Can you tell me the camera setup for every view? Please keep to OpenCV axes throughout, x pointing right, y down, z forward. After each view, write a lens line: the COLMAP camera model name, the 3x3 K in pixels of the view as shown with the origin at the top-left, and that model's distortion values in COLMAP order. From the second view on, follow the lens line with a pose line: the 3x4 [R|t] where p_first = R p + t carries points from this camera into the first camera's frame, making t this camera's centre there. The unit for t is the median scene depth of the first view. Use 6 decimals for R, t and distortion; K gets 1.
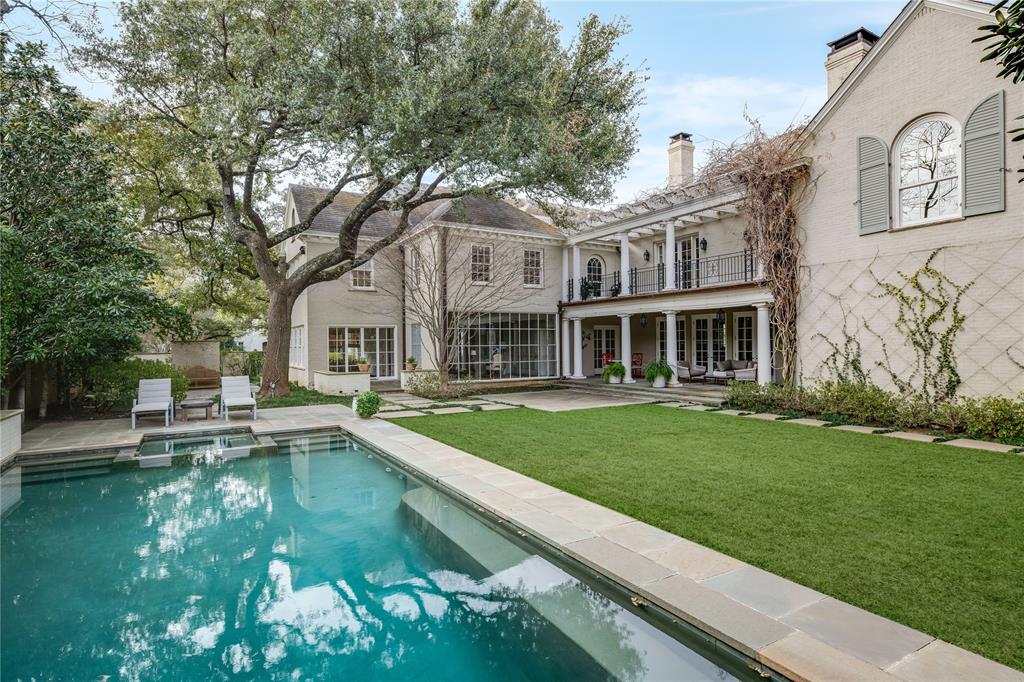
lens RADIAL K [[526.6, 0, 512.0], [0, 526.6, 341.0], [0, 0, 1]] dist [0.000491, 0.000023]
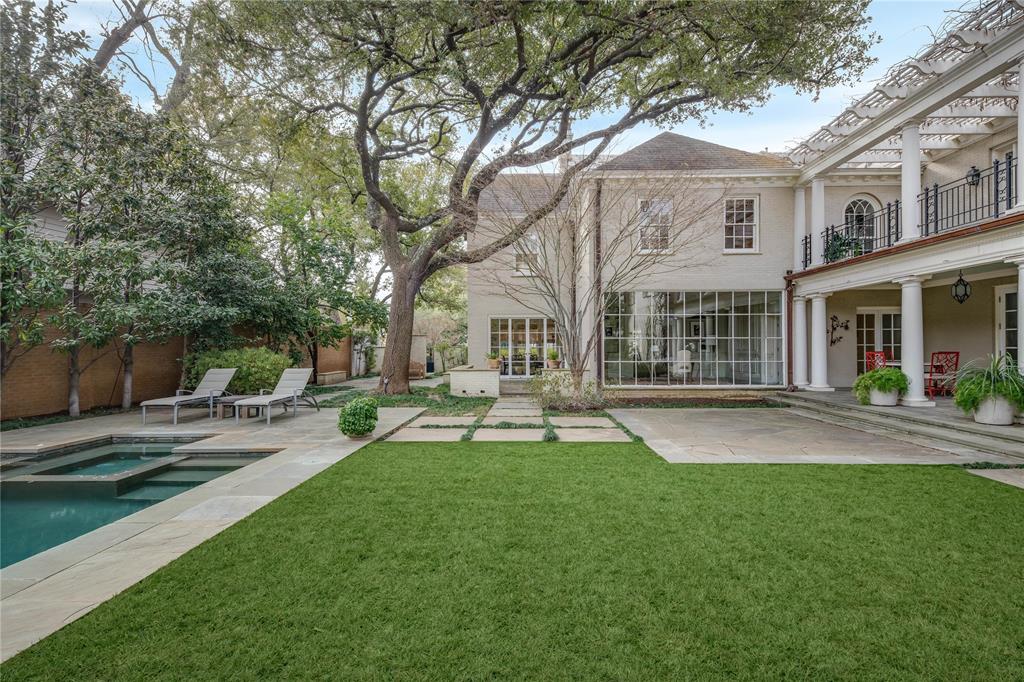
lens RADIAL K [[460.7, 0, 513.2], [0, 460.7, 345.0], [0, 0, 1]] dist [0.002101, 0.000011]
pose [[0.848252, 0.005597, -0.529564, 0.105687], [-0.002388, 0.999974, 0.006743, 0.013714], [0.529588, -0.004455, 0.848243, 0.337532]]
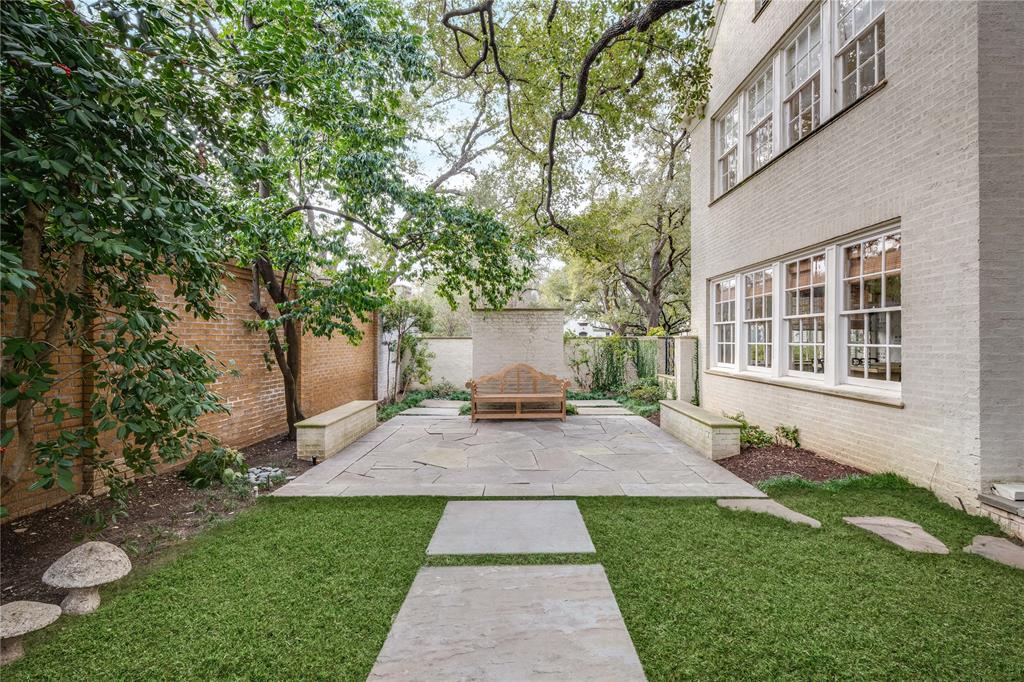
lens RADIAL K [[460.7, 0, 513.2], [0, 460.7, 345.0], [0, 0, 1]] dist [0.002101, 0.000011]
pose [[0.857150, 0.016399, -0.514805, -0.439694], [-0.005186, 0.999717, 0.023210, 0.023838], [0.515040, -0.017225, 0.856993, 0.725536]]
